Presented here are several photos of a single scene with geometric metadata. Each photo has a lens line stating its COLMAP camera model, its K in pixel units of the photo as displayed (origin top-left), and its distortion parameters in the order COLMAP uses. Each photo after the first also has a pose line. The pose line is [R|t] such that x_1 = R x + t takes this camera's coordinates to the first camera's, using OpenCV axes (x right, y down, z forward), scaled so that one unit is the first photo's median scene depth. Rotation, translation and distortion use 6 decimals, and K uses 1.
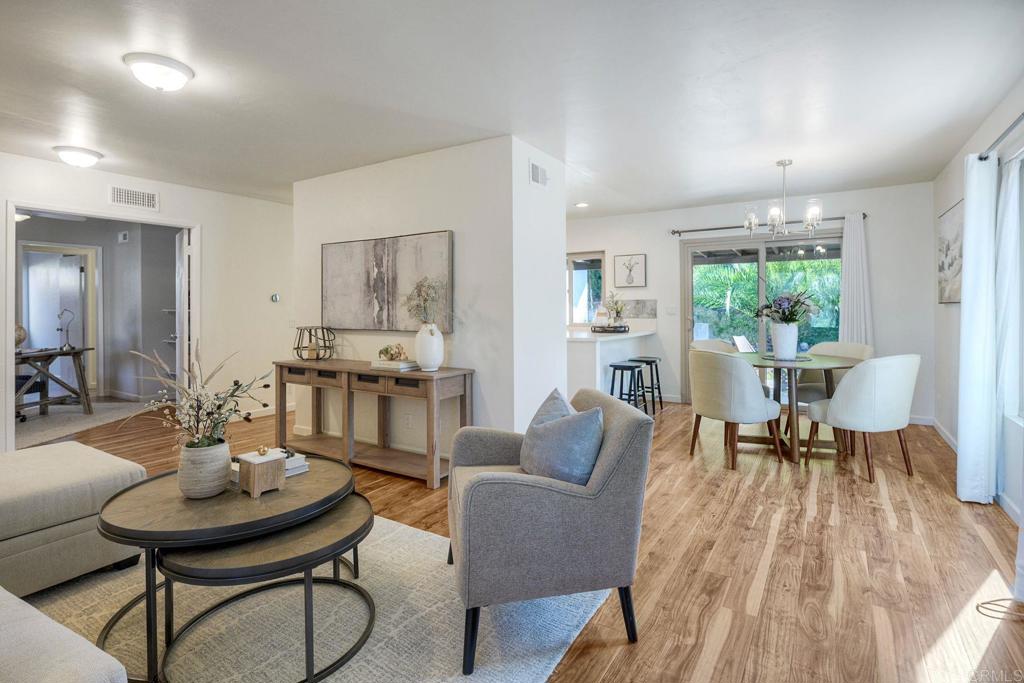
lens RADIAL K [[508.1, 0, 518.1], [0, 508.1, 307.5], [0, 0, 1]] dist [-0.002195, 0.000271]
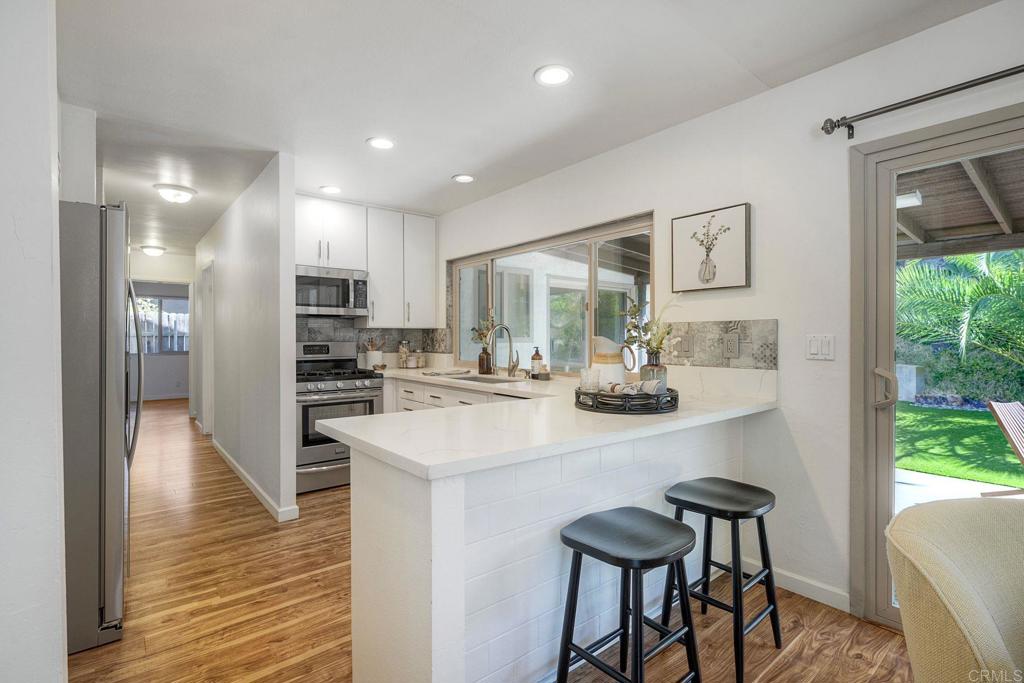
lens RADIAL K [[480.3, 0, 512.0], [0, 480.3, 341.5], [0, 0, 1]] dist [-0.000884, -0.000084]
pose [[0.946309, 0.007069, -0.323186, 0.238704], [-0.005065, 0.999962, 0.007043, -0.001271], [0.323224, -0.005028, 0.946309, 0.709898]]
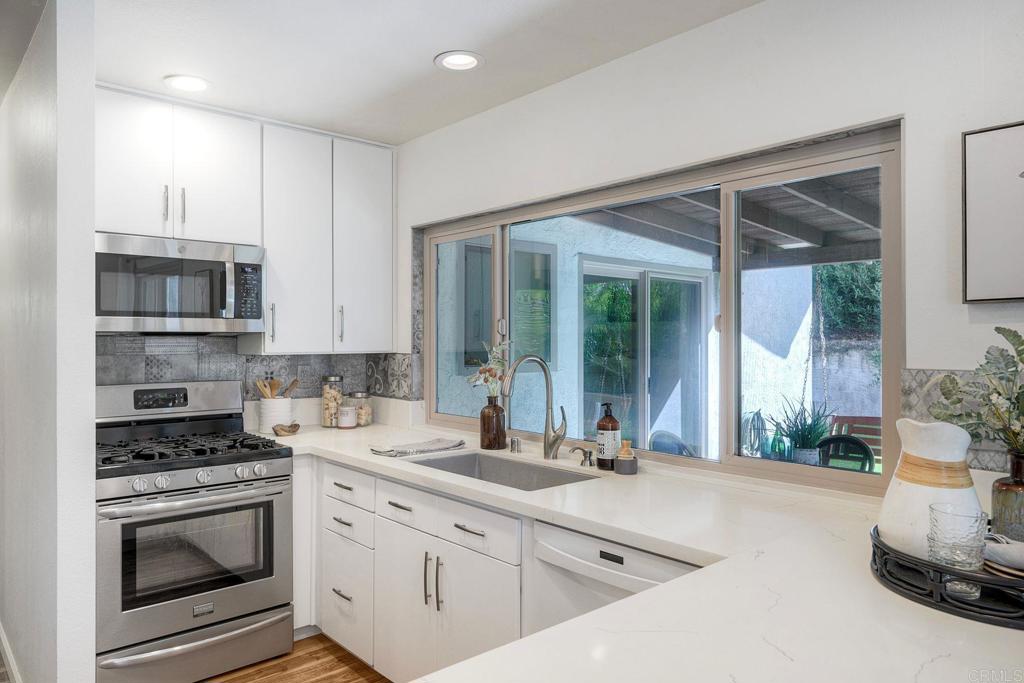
lens RADIAL K [[680.6, 0, 510.7], [0, 680.6, 340.6], [0, 0, 1]] dist [-0.000615, 0.000486]
pose [[0.959714, 0.005785, -0.280918, 0.125407], [-0.005832, 0.999983, 0.000669, -0.031221], [0.280917, 0.000996, 0.959732, 0.882012]]
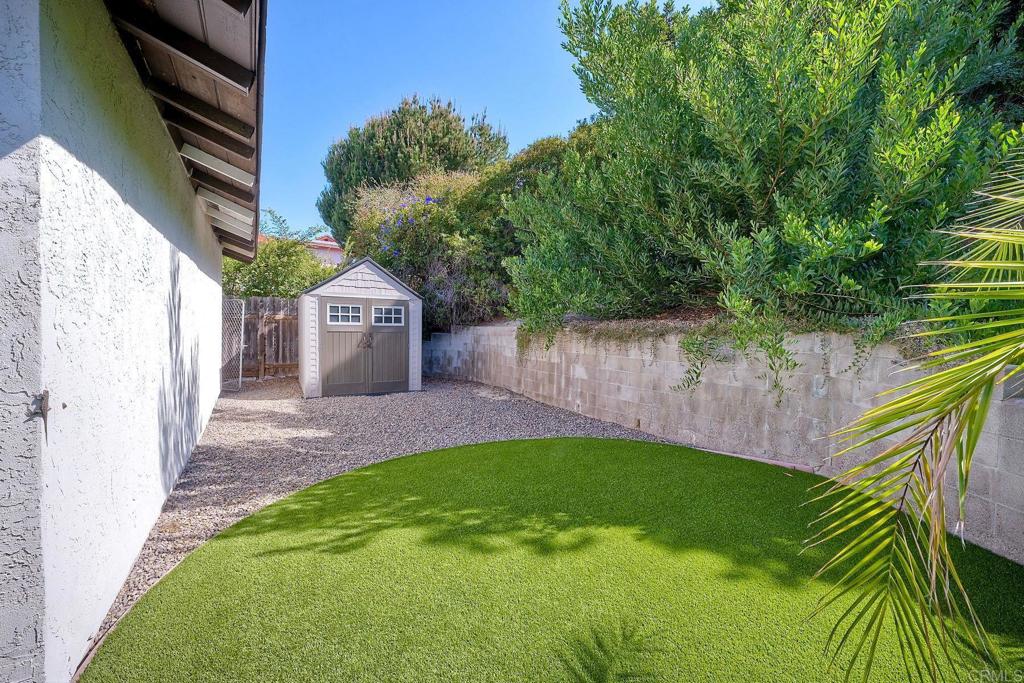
lens RADIAL K [[405.7, 0, 515.3], [0, 405.7, 341.5], [0, 0, 1]] dist [0.001129, 0.000286]
pose [[0.901568, 0.043062, -0.430488, 0.634523], [-0.032929, 0.998978, 0.030966, -0.006575], [0.431381, -0.013742, 0.902065, 2.285508]]
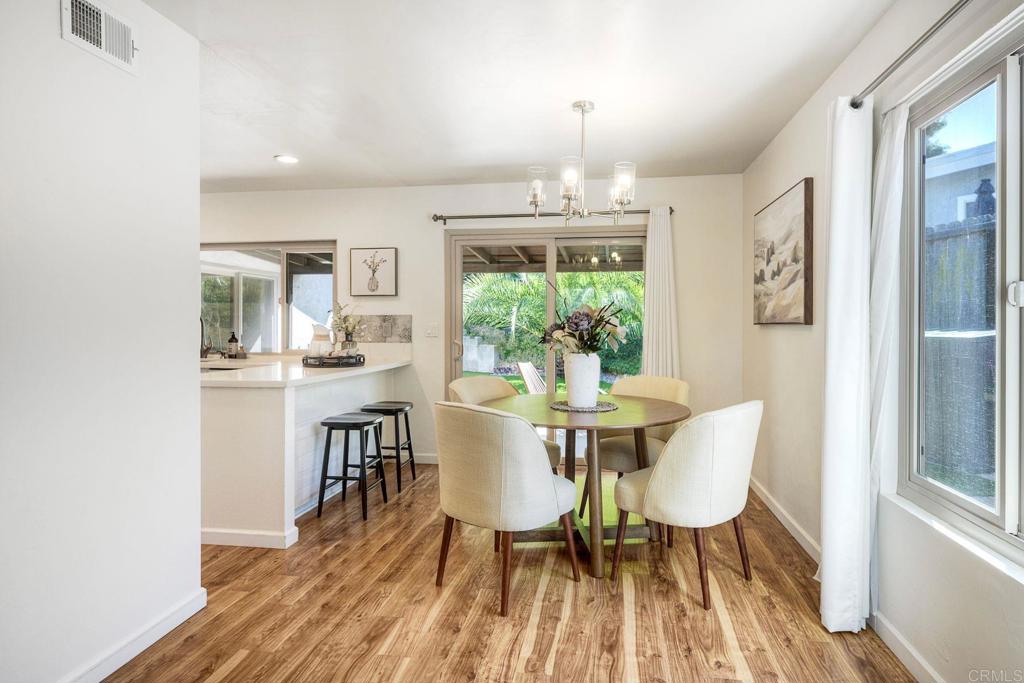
lens RADIAL K [[567.1, 0, 532.3], [0, 567.1, 325.1], [0, 0, 1]] dist [0.000036, 0.000022]
pose [[0.915200, 0.006672, 0.402945, 0.134963], [-0.006516, 0.999977, -0.001759, -0.002272], [-0.402947, -0.001016, 0.915223, 0.281227]]
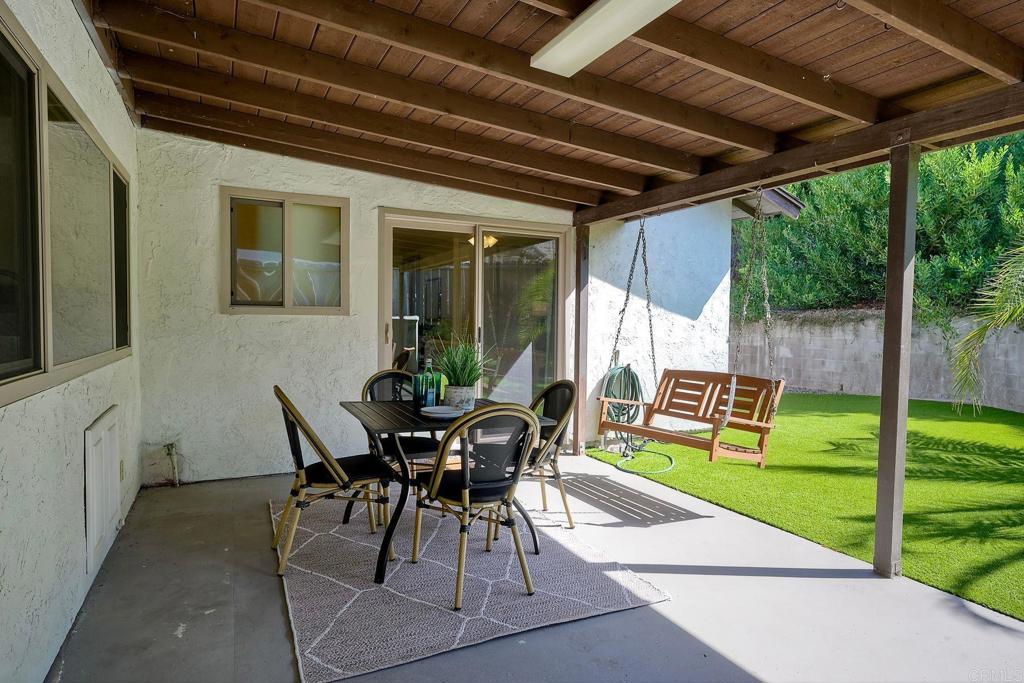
lens RADIAL K [[580.2, 0, 511.3], [0, 580.2, 340.6], [0, 0, 1]] dist [-0.000613, 0.000238]
pose [[0.851484, 0.032432, -0.523376, 0.557054], [-0.015735, 0.999216, 0.036319, 0.010125], [0.524144, -0.022689, 0.851327, 1.169890]]
